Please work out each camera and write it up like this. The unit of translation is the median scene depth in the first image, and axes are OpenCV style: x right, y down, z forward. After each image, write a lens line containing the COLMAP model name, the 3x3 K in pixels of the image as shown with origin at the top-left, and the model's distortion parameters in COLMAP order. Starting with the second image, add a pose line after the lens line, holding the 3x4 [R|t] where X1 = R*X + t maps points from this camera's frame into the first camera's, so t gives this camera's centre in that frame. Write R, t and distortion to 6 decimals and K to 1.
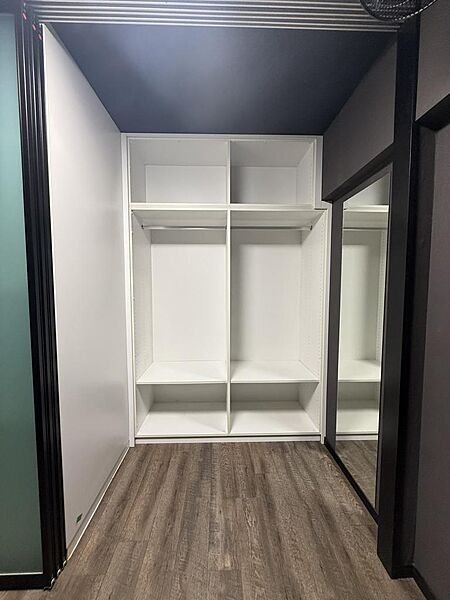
lens RADIAL K [[240.4, 0, 222.4], [0, 240.4, 299.2], [0, 0, 1]] dist [-0.001782, 0.000247]
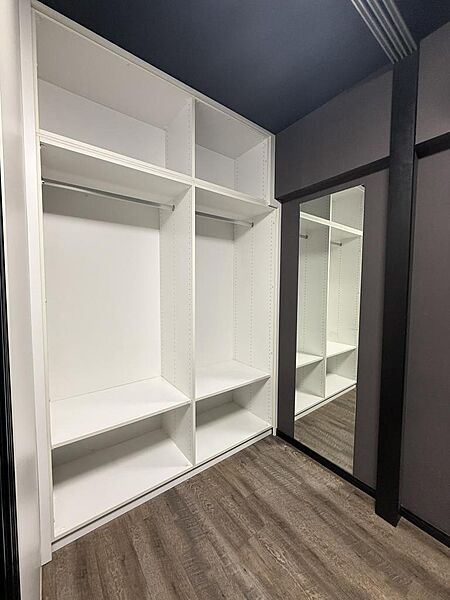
lens RADIAL K [[240.4, 0, 225.2], [0, 240.4, 299.6], [0, 0, 1]] dist [-0.001782, 0.000247]
pose [[0.811475, -0.032219, 0.583499, -0.403952], [0.036993, 0.999309, 0.003733, 0.008758], [-0.583216, 0.018556, 0.812105, 0.330409]]
